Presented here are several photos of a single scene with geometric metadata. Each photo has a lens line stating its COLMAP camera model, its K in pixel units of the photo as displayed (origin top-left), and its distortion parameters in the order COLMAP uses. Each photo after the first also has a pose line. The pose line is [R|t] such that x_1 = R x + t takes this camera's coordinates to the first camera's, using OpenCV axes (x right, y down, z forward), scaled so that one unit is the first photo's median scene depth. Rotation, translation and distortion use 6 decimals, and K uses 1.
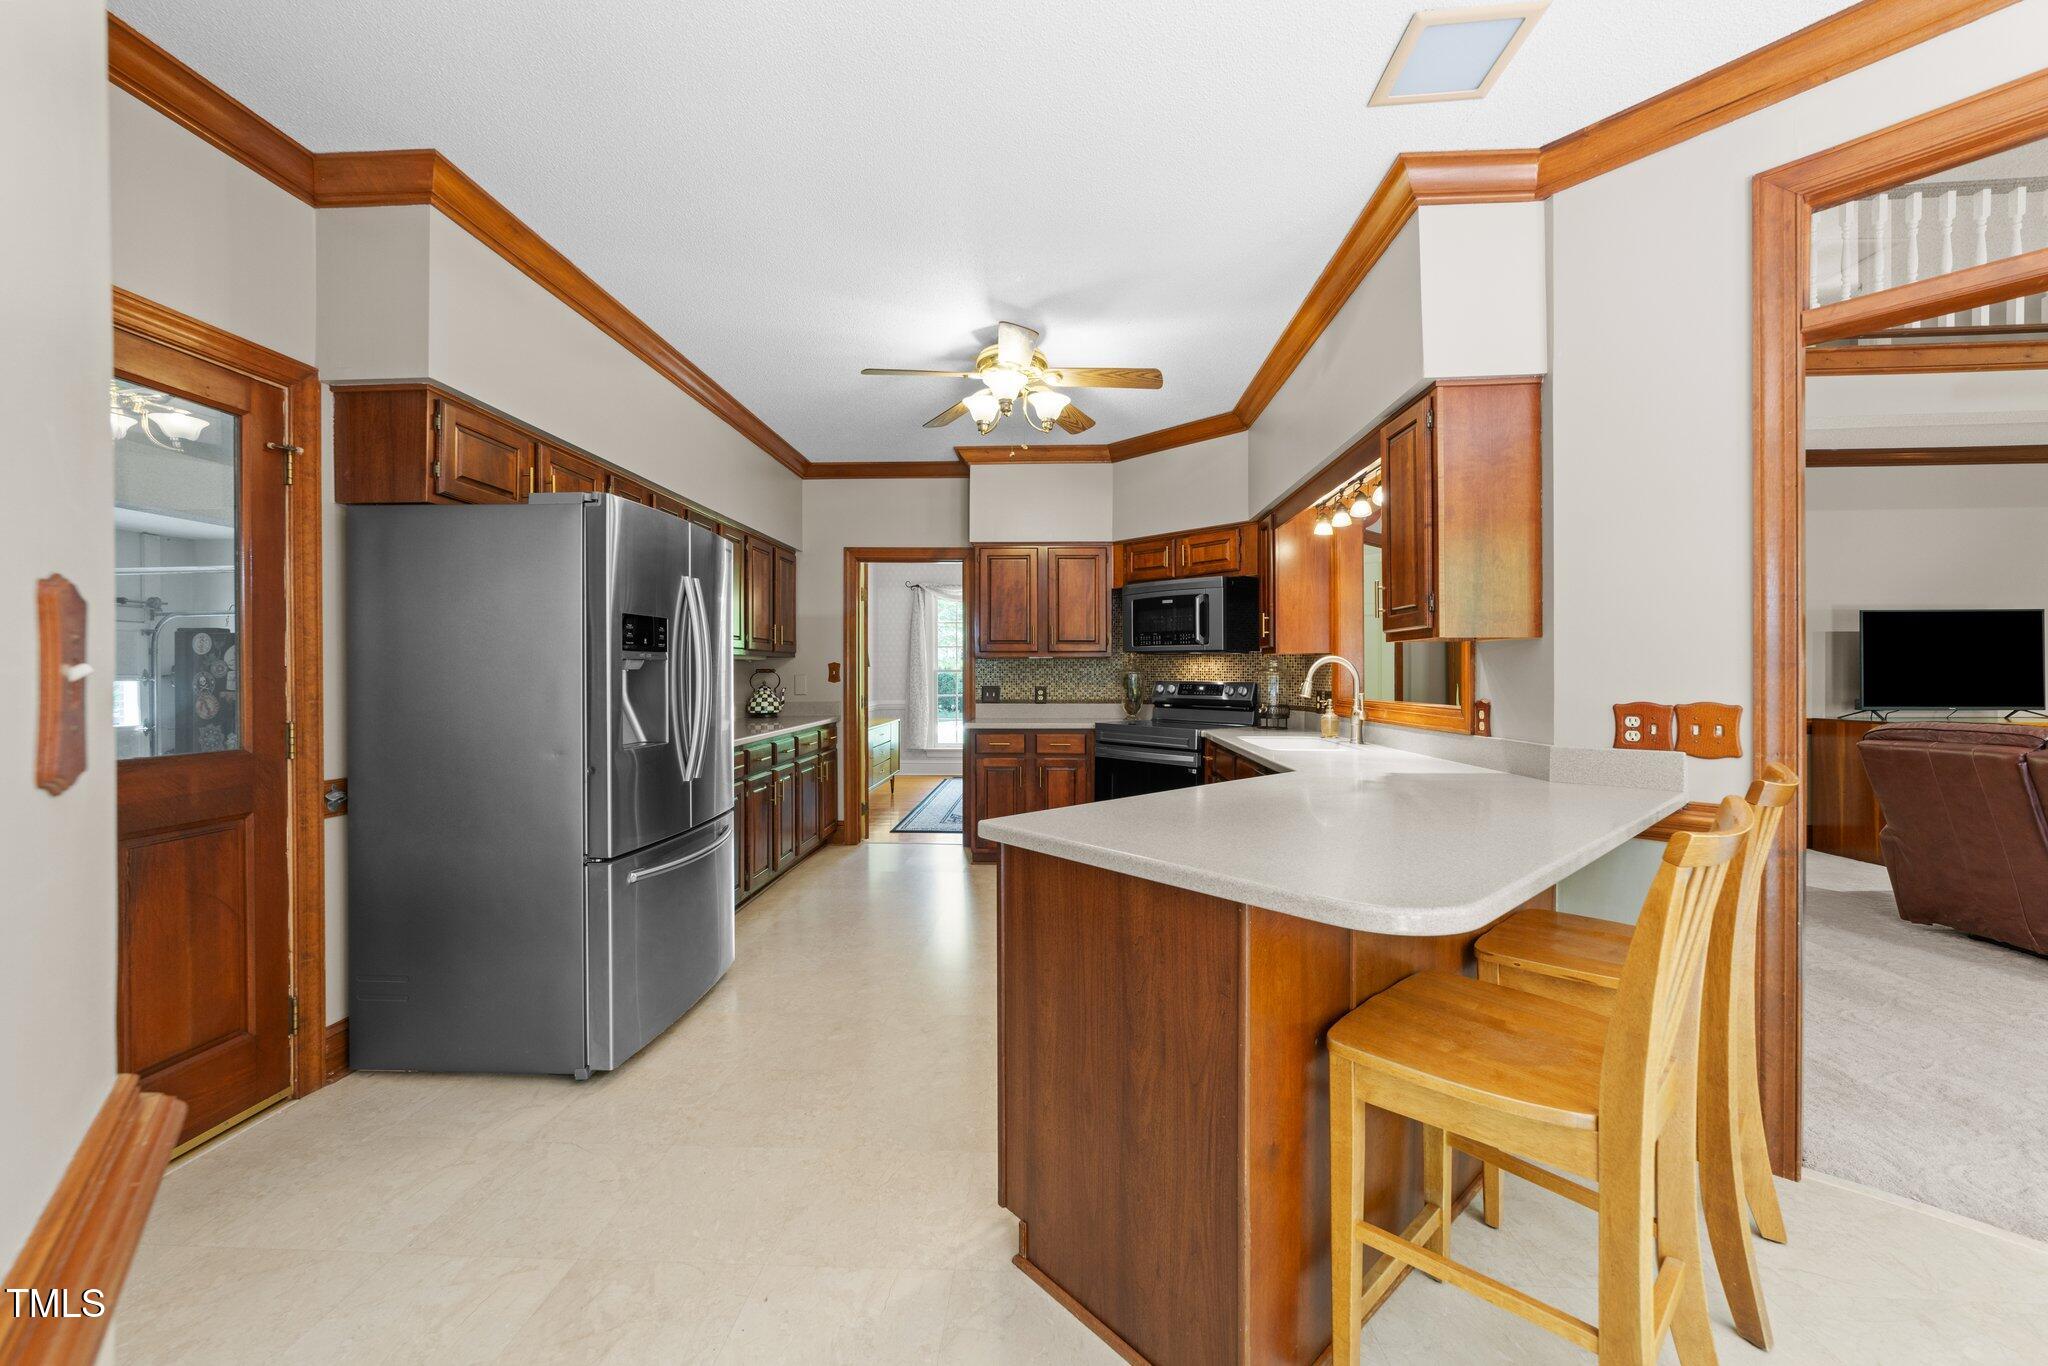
lens RADIAL K [[782.1, 0, 1031.4], [0, 782.1, 682.5], [0, 0, 1]] dist [-0.012845, 0.004435]
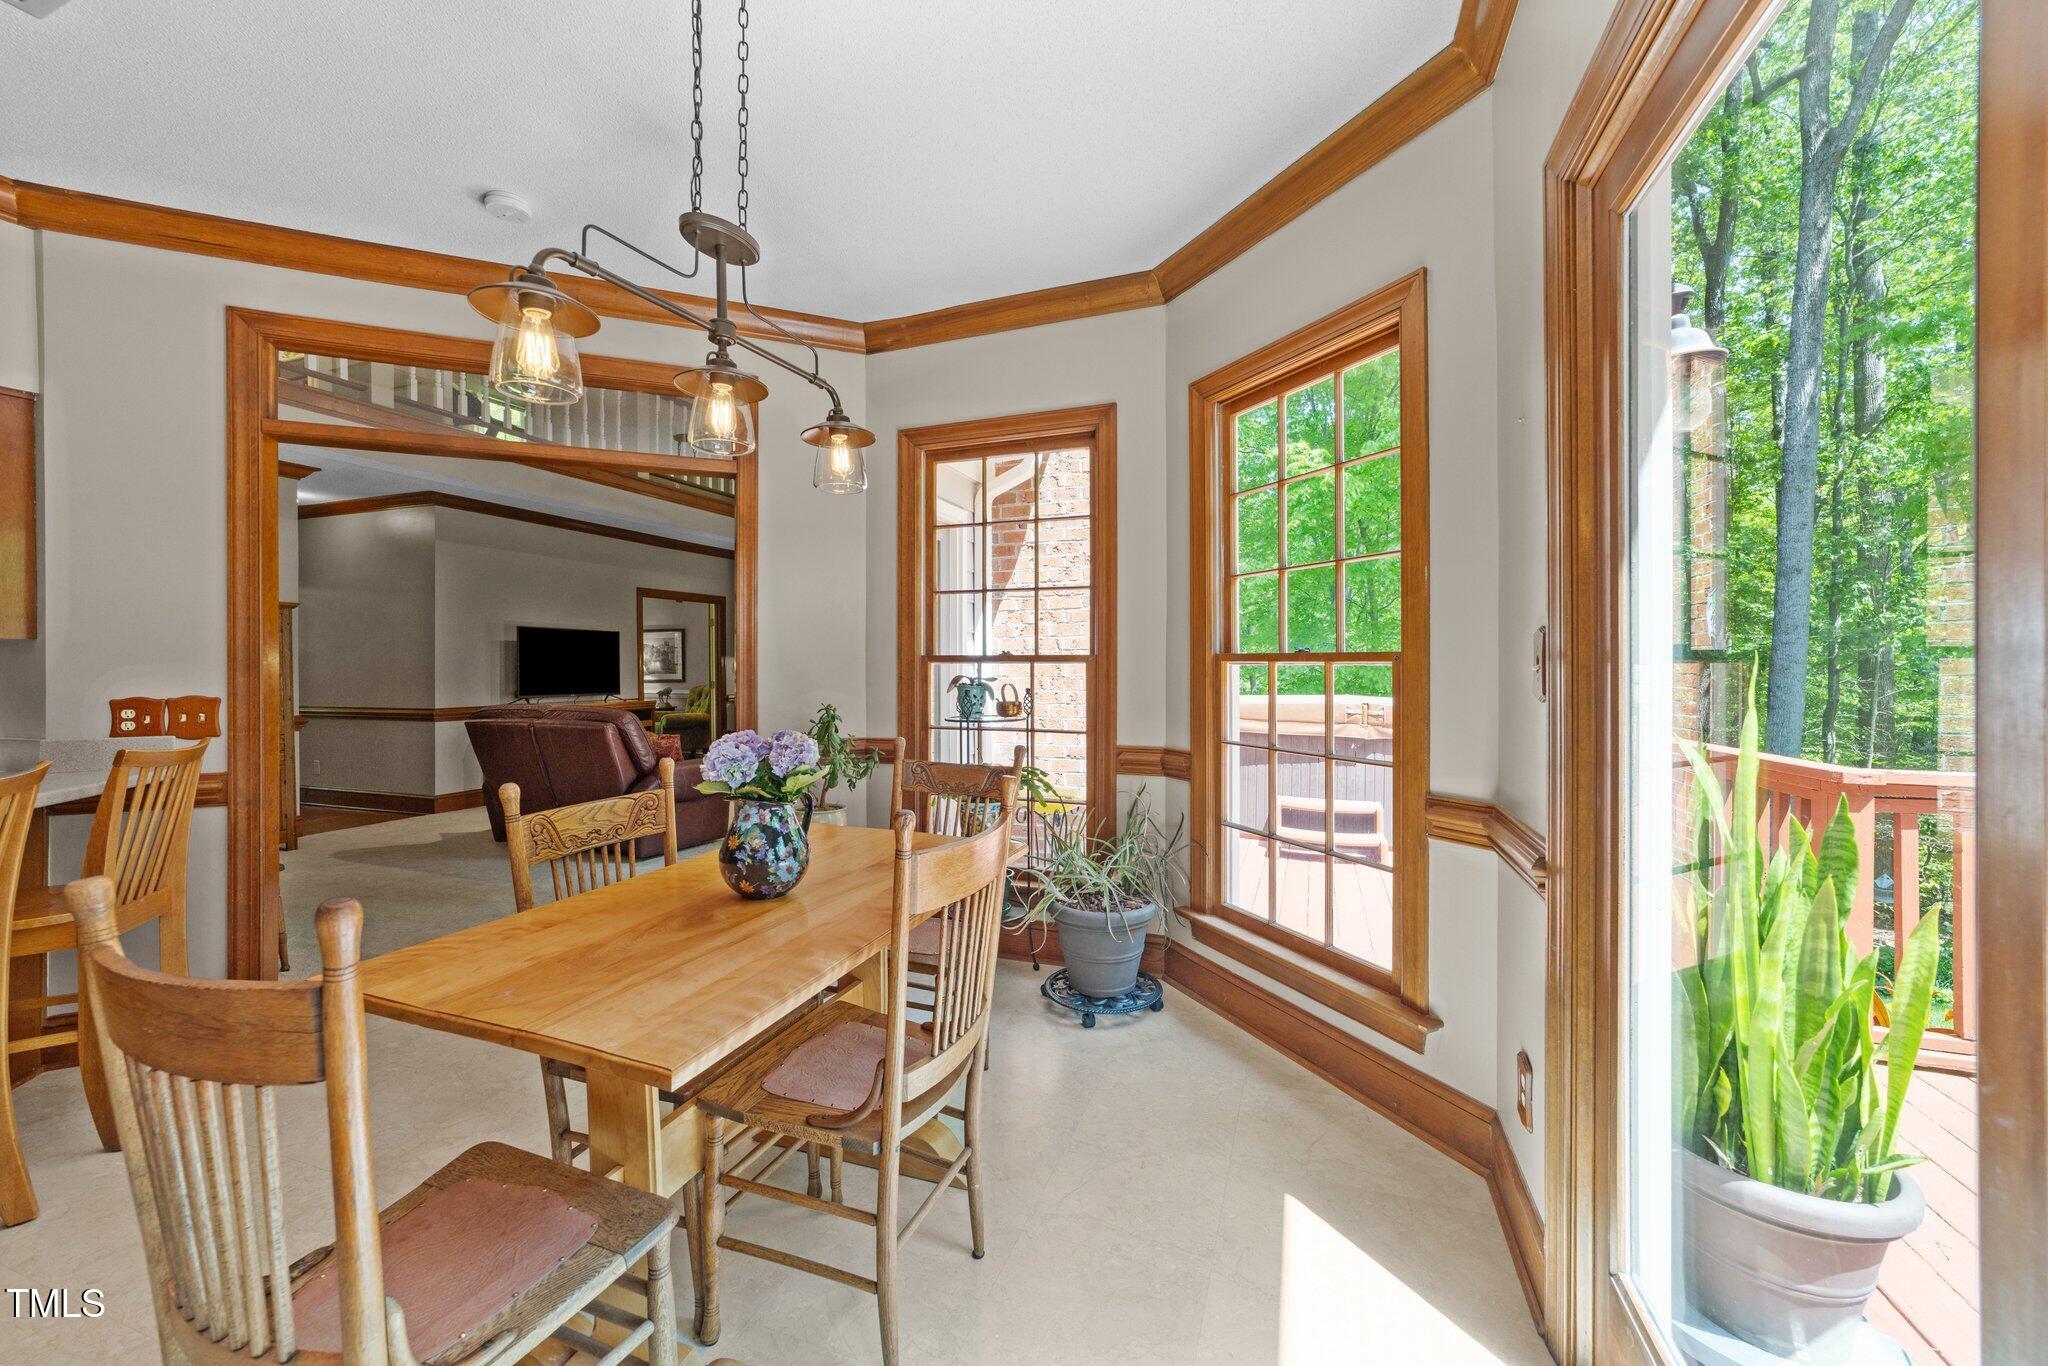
lens RADIAL K [[782.1, 0, 1023.8], [0, 782.1, 672.4], [0, 0, 1]] dist [-0.012845, 0.004435]
pose [[0.297568, 0.000296, 0.954701, 0.021890], [0.007770, 0.999966, -0.002731, 0.000279], [-0.954669, 0.008231, 0.297555, -0.294317]]
